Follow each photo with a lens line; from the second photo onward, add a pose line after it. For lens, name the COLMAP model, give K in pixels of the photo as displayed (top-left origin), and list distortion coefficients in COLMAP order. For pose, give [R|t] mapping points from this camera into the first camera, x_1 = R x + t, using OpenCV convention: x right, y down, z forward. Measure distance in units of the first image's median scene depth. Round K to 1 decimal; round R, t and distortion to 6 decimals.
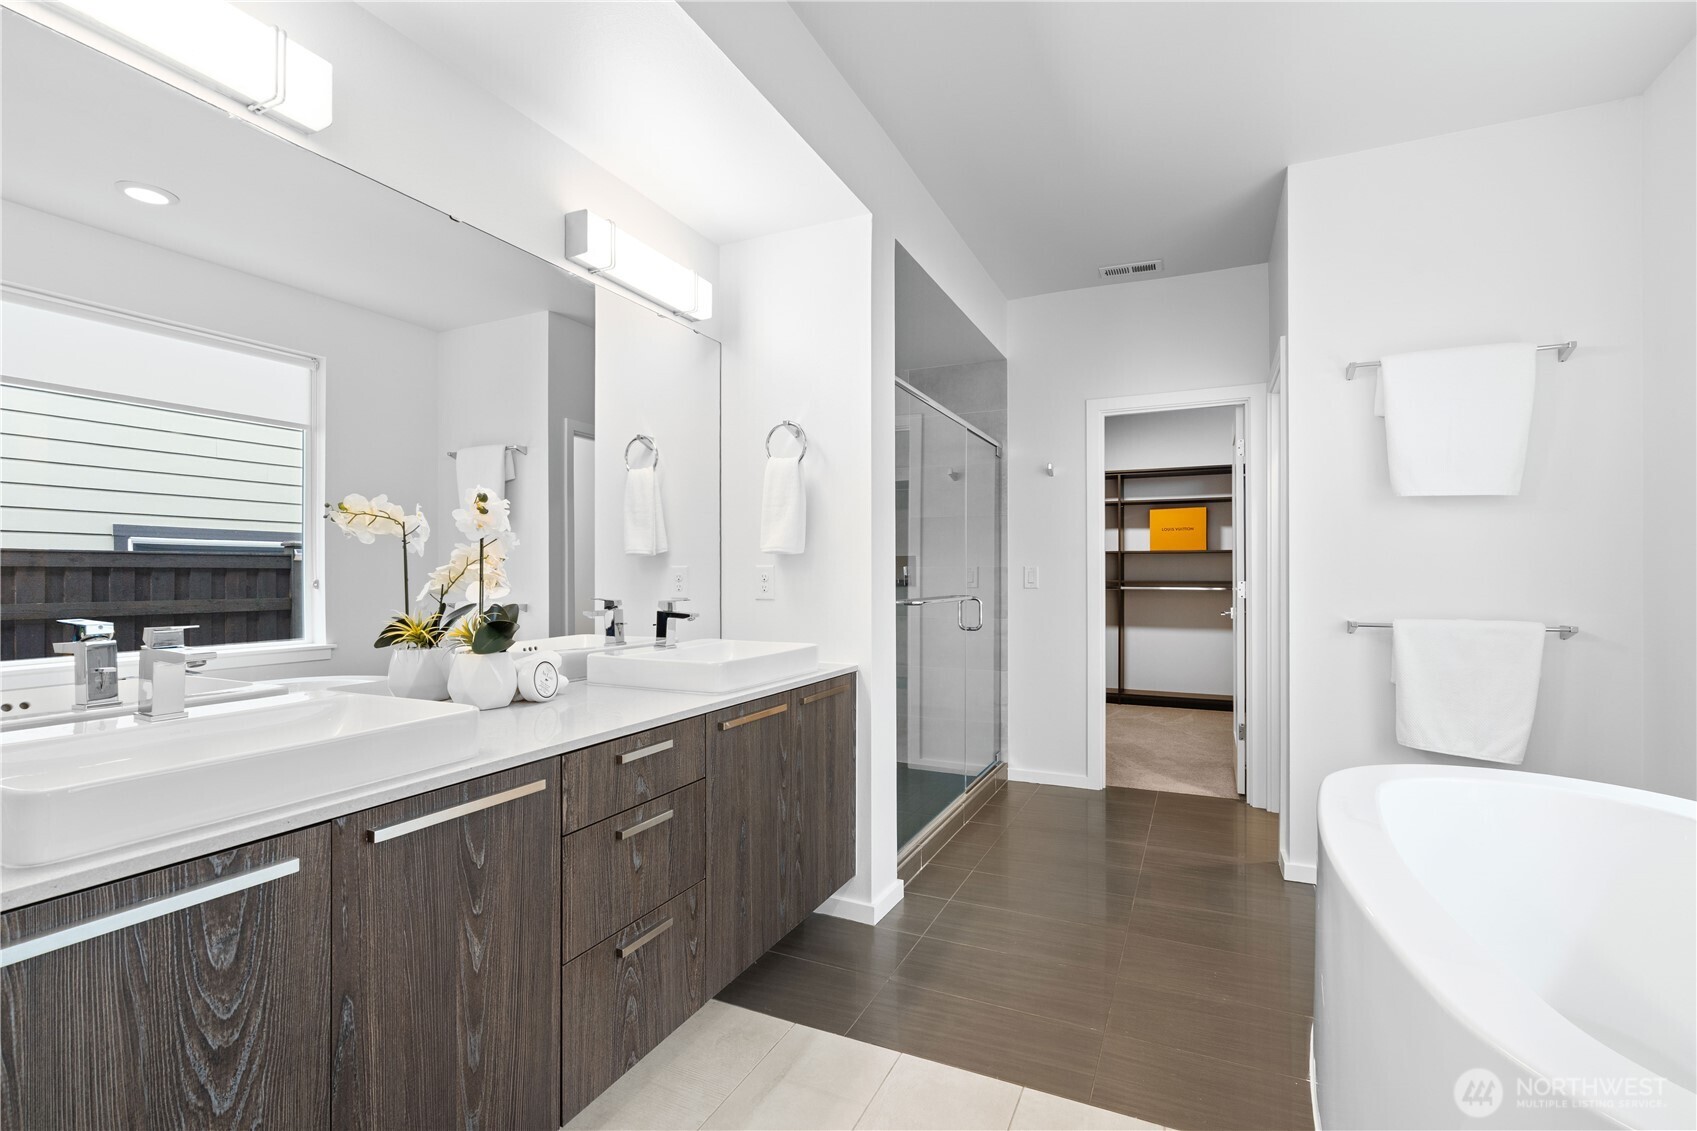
lens RADIAL K [[774.8, 0, 833.4], [0, 774.8, 567.2], [0, 0, 1]] dist [-0.010007, 0.002715]
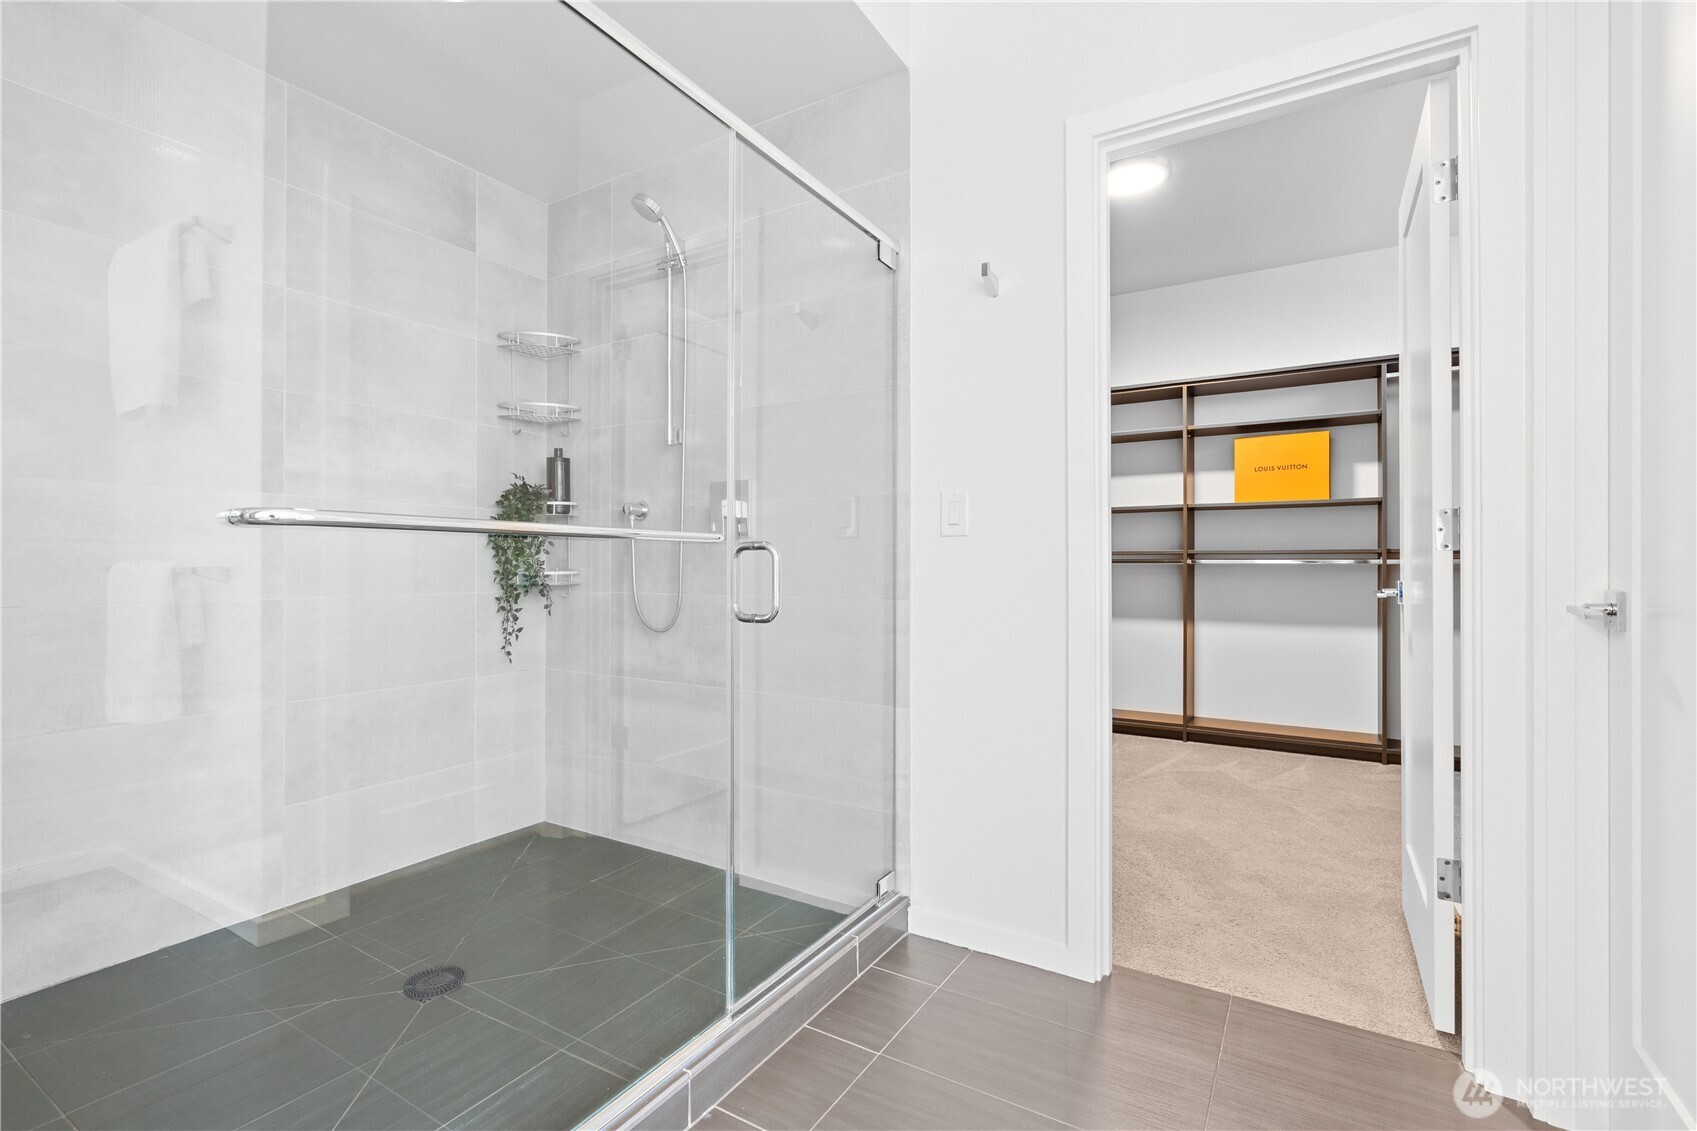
lens RADIAL K [[774.8, 0, 815.3], [0, 774.8, 557.0], [0, 0, 1]] dist [-0.010007, 0.002715]
pose [[0.992331, 0.000784, -0.123608, 0.229053], [-0.000968, 0.999999, -0.001429, 0.040159], [0.123607, 0.001537, 0.992330, 0.513823]]
